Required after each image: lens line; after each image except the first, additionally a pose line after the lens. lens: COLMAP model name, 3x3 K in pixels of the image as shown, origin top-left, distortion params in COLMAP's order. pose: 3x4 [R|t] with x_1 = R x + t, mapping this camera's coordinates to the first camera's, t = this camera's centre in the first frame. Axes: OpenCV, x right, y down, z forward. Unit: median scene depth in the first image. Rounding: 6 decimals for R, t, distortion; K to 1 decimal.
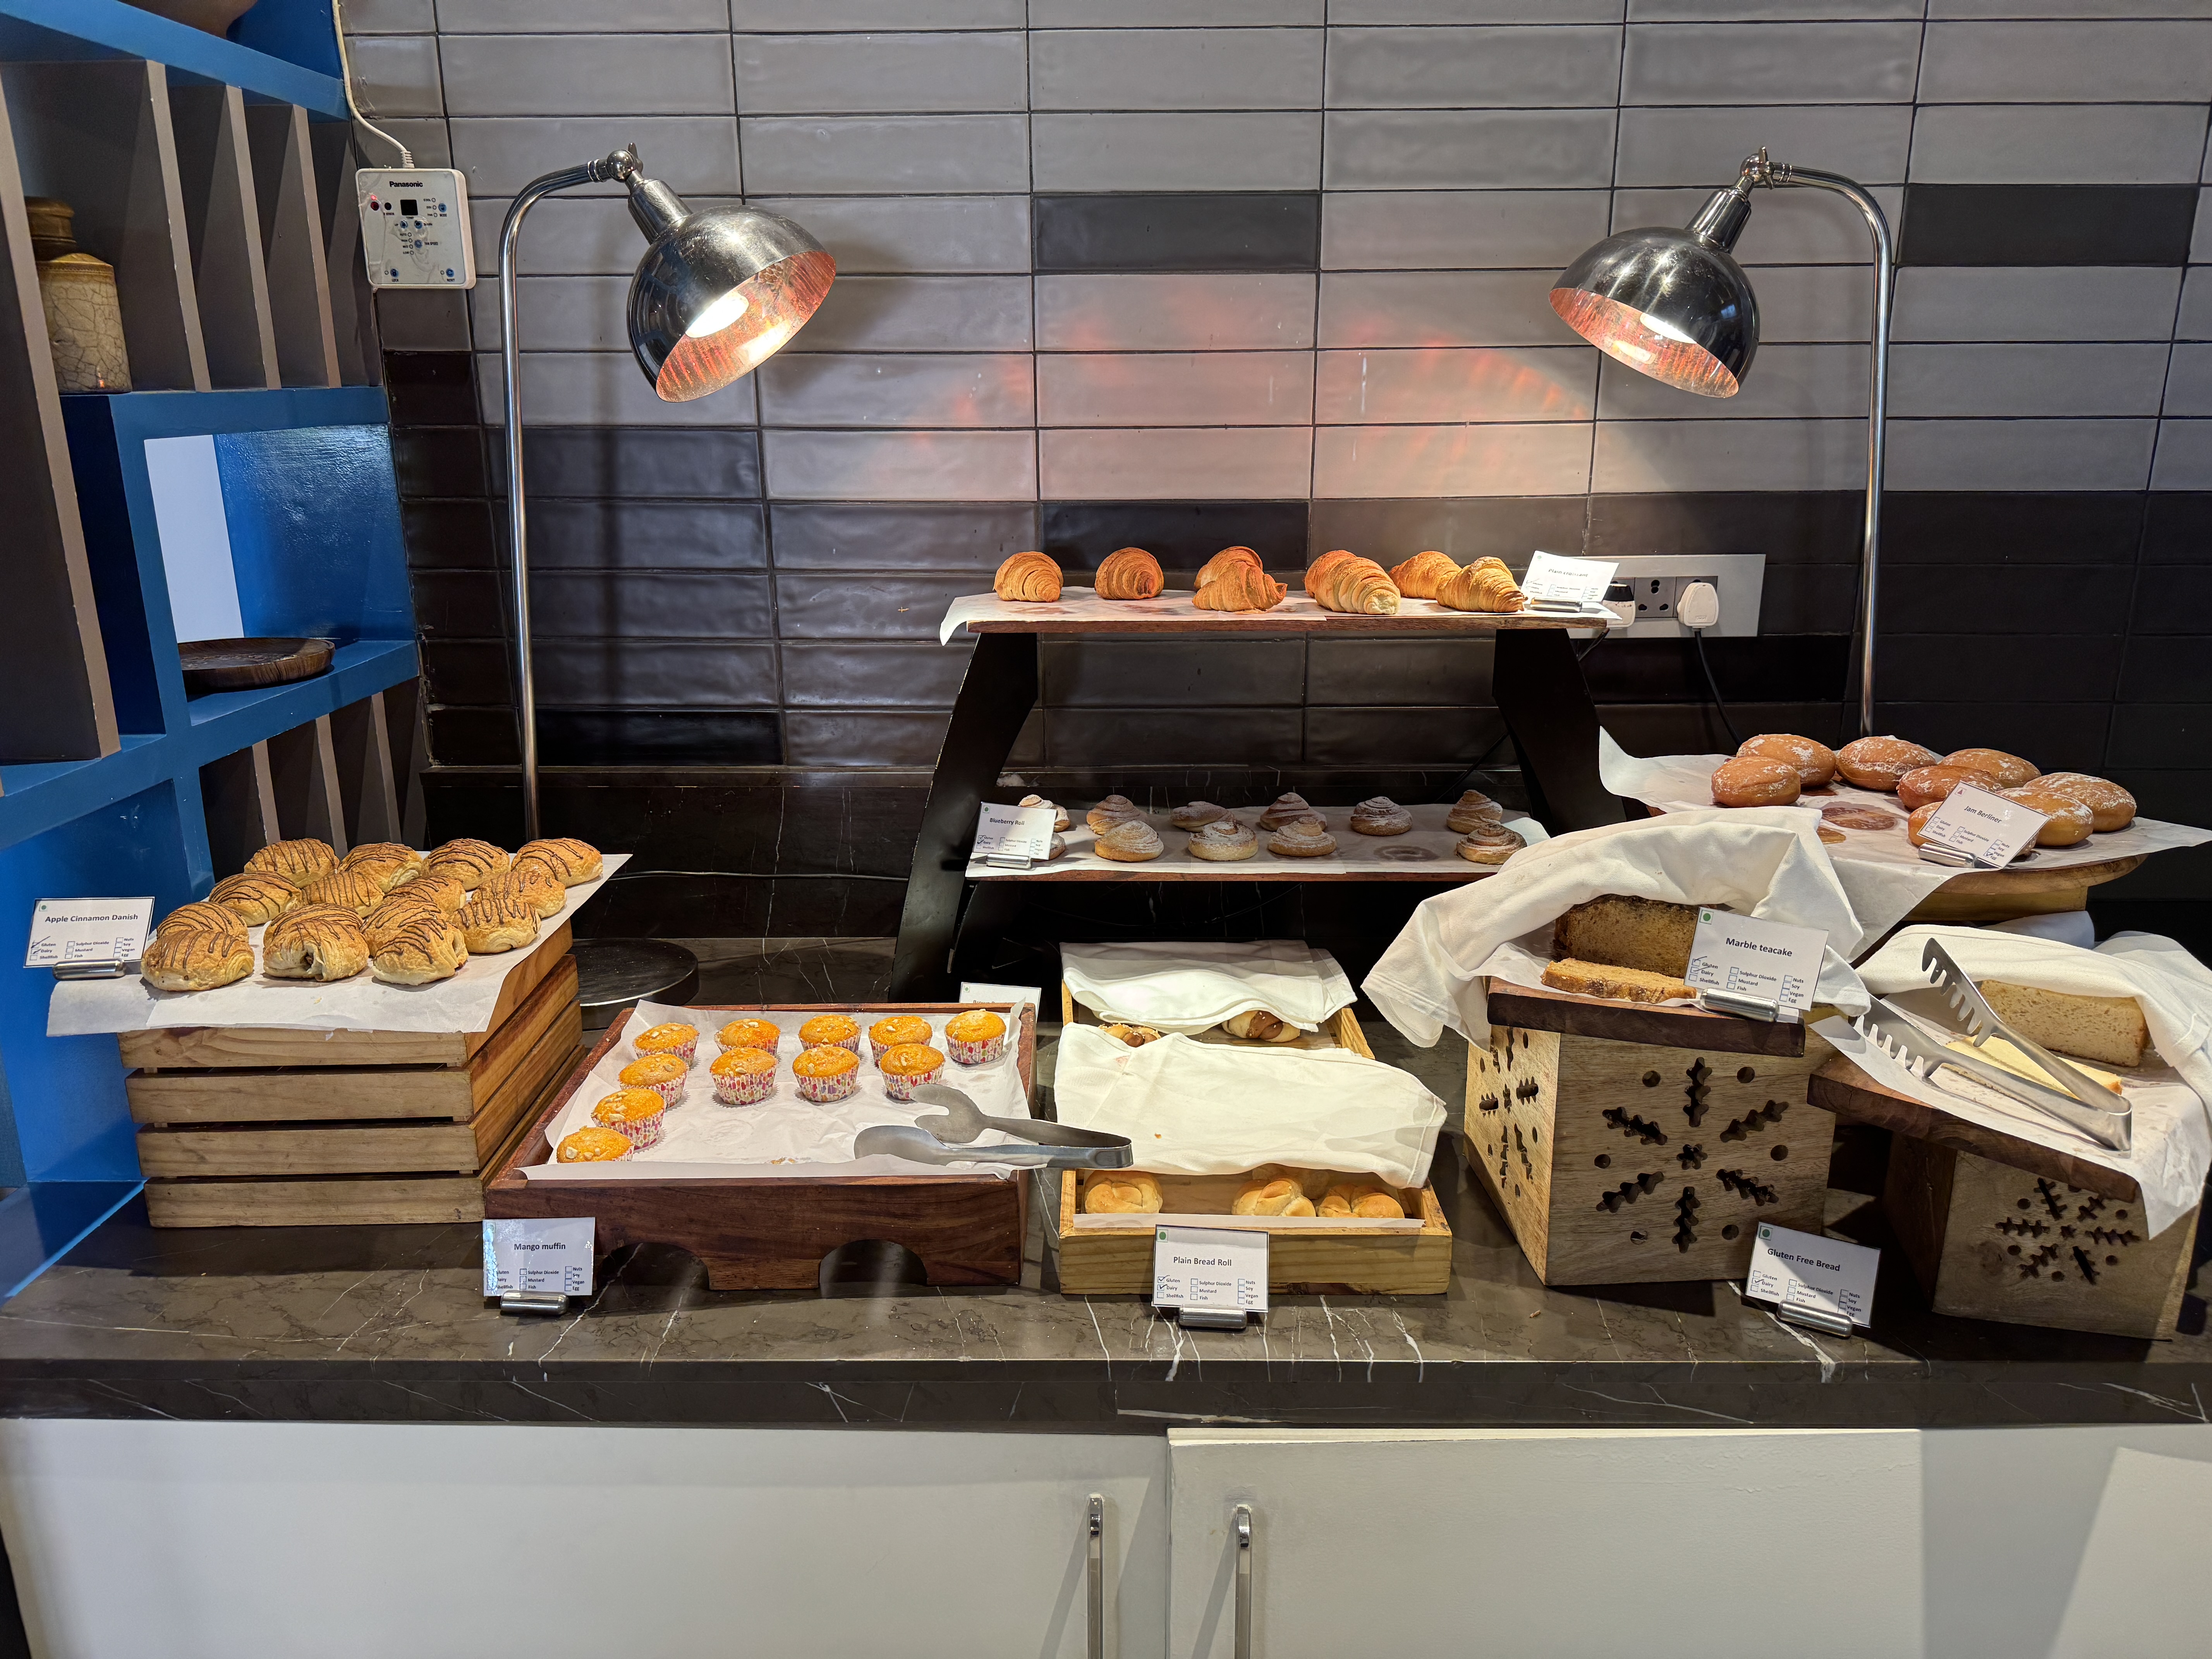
lens RADIAL K [[1632.0, 0, 1106.0], [0, 1632.0, 829.5], [0, 0, 1]] dist [0.003473, 0.000159]
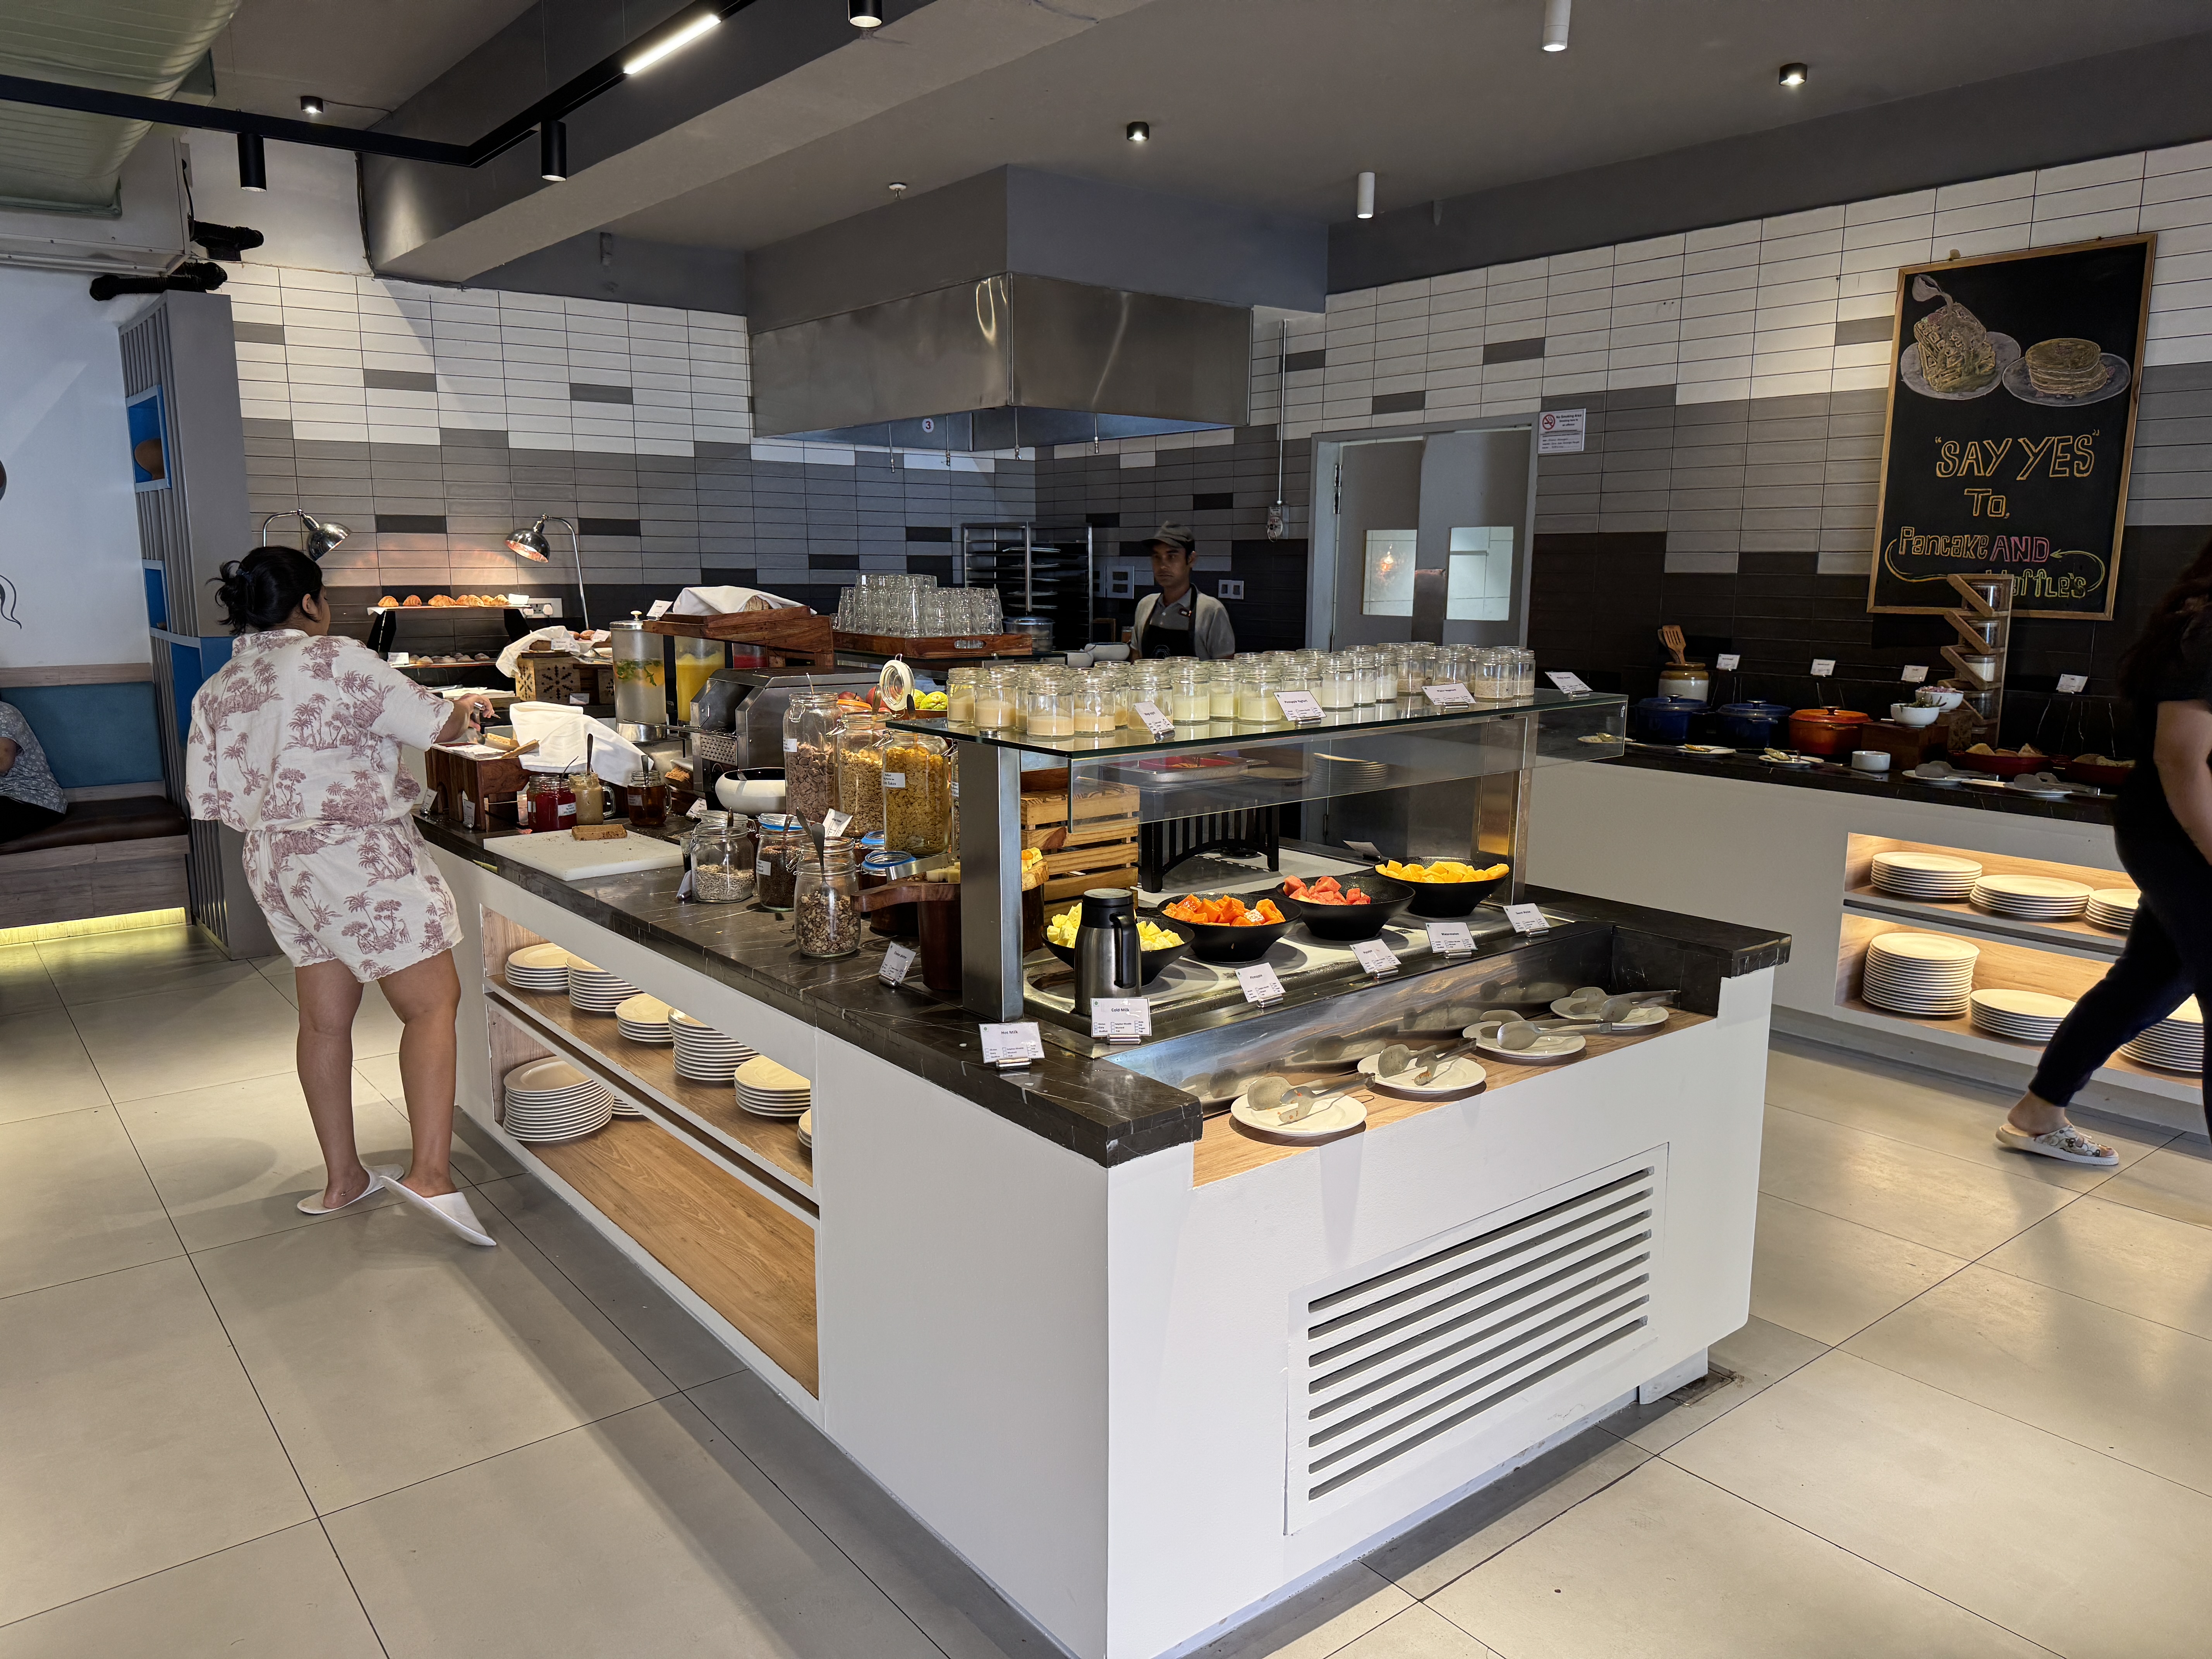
lens RADIAL K [[1571.9, 0, 1106.0], [0, 1571.9, 829.5], [0, 0, 1]] dist [0.076219, 0.000499]
pose [[0.781684, -0.101952, 0.615285, -1.234723], [0.163315, 0.985585, -0.044171, 0.943667], [-0.601912, 0.135013, 0.787066, -3.417042]]
